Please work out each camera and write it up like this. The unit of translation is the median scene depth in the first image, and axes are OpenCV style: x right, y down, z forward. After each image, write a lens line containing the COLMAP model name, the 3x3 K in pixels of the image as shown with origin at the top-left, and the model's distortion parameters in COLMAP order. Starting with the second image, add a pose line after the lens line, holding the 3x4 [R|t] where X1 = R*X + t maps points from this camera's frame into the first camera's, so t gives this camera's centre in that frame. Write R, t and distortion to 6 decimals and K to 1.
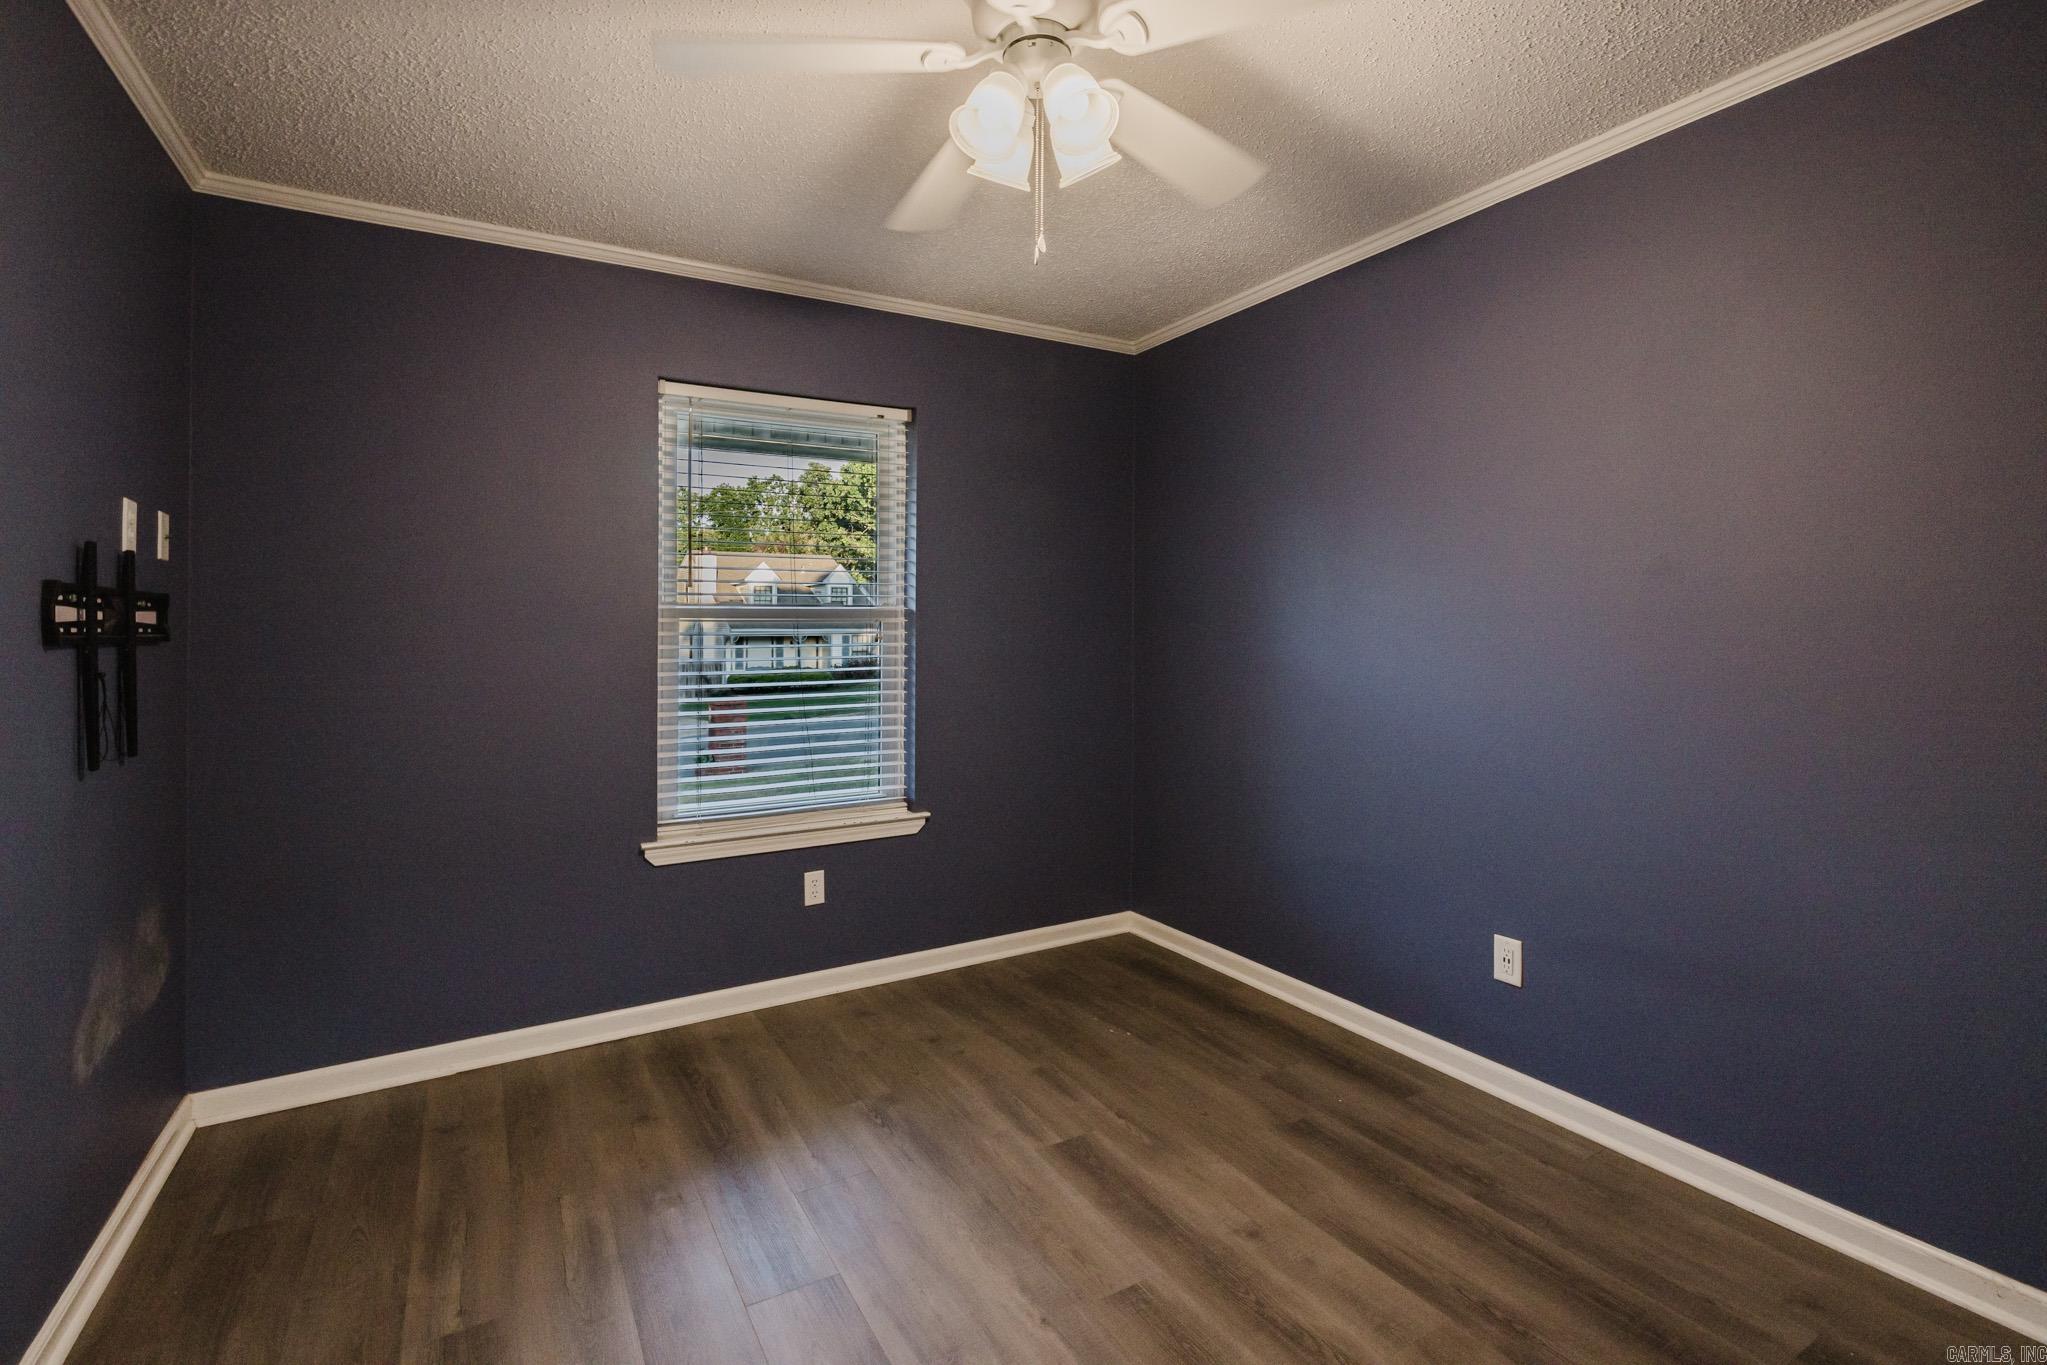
lens RADIAL K [[937.7, 0, 1053.6], [0, 937.7, 631.5], [0, 0, 1]] dist [0.000344, 0.000275]
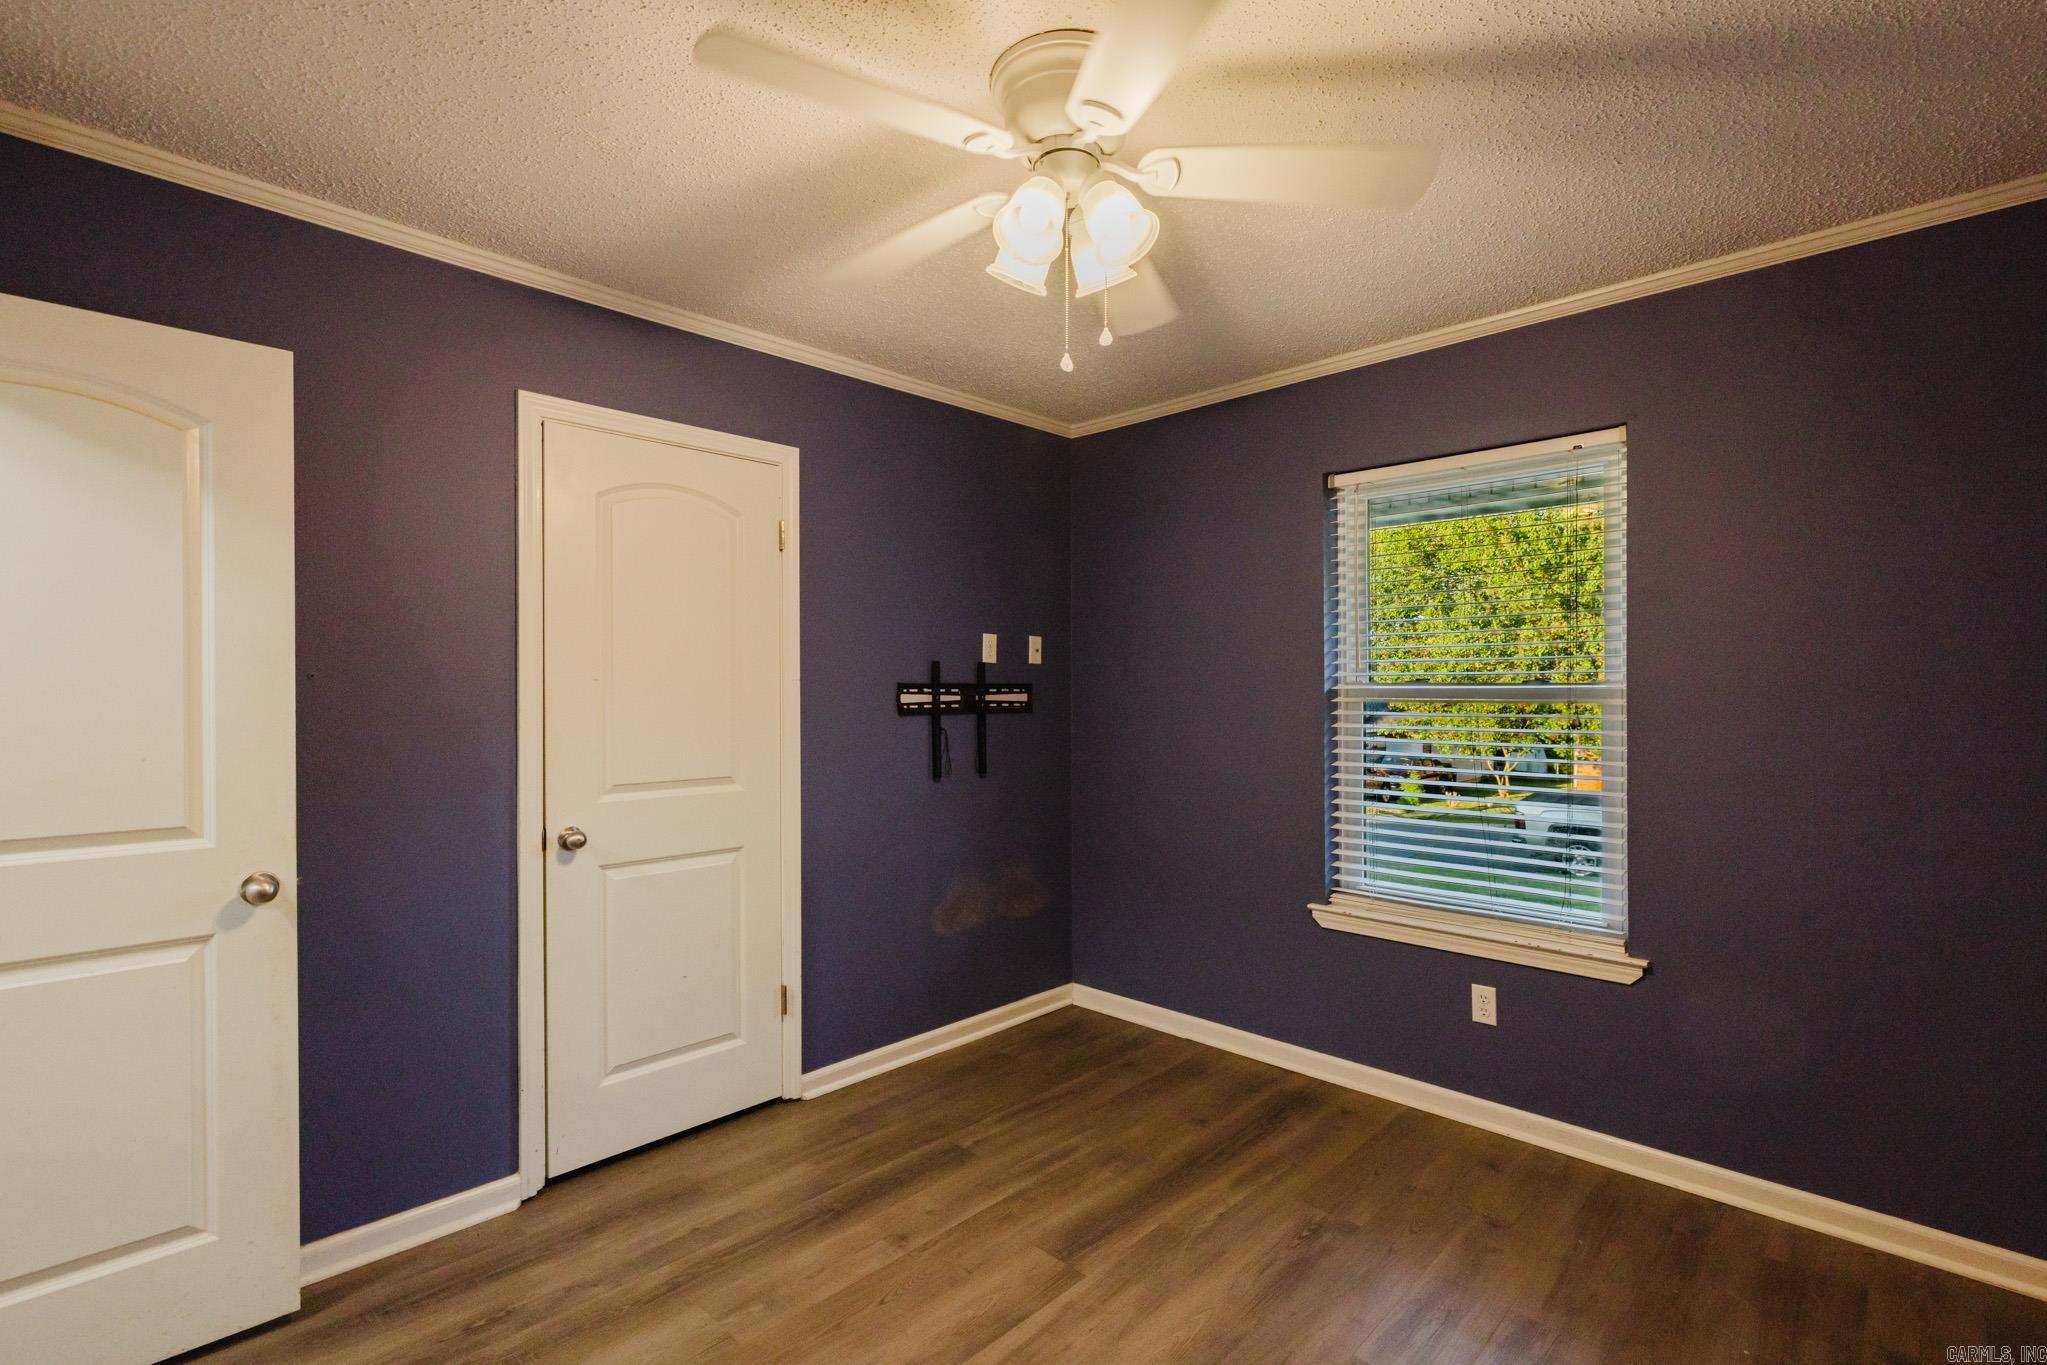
lens RADIAL K [[937.7, 0, 1027.5], [0, 937.7, 698.9], [0, 0, 1]] dist [0.000344, 0.000275]
pose [[0.263343, 0.013963, -0.964601, 0.552236], [-0.007694, 0.999894, 0.012373, -0.025241], [0.964672, 0.004163, 0.263423, 0.404739]]
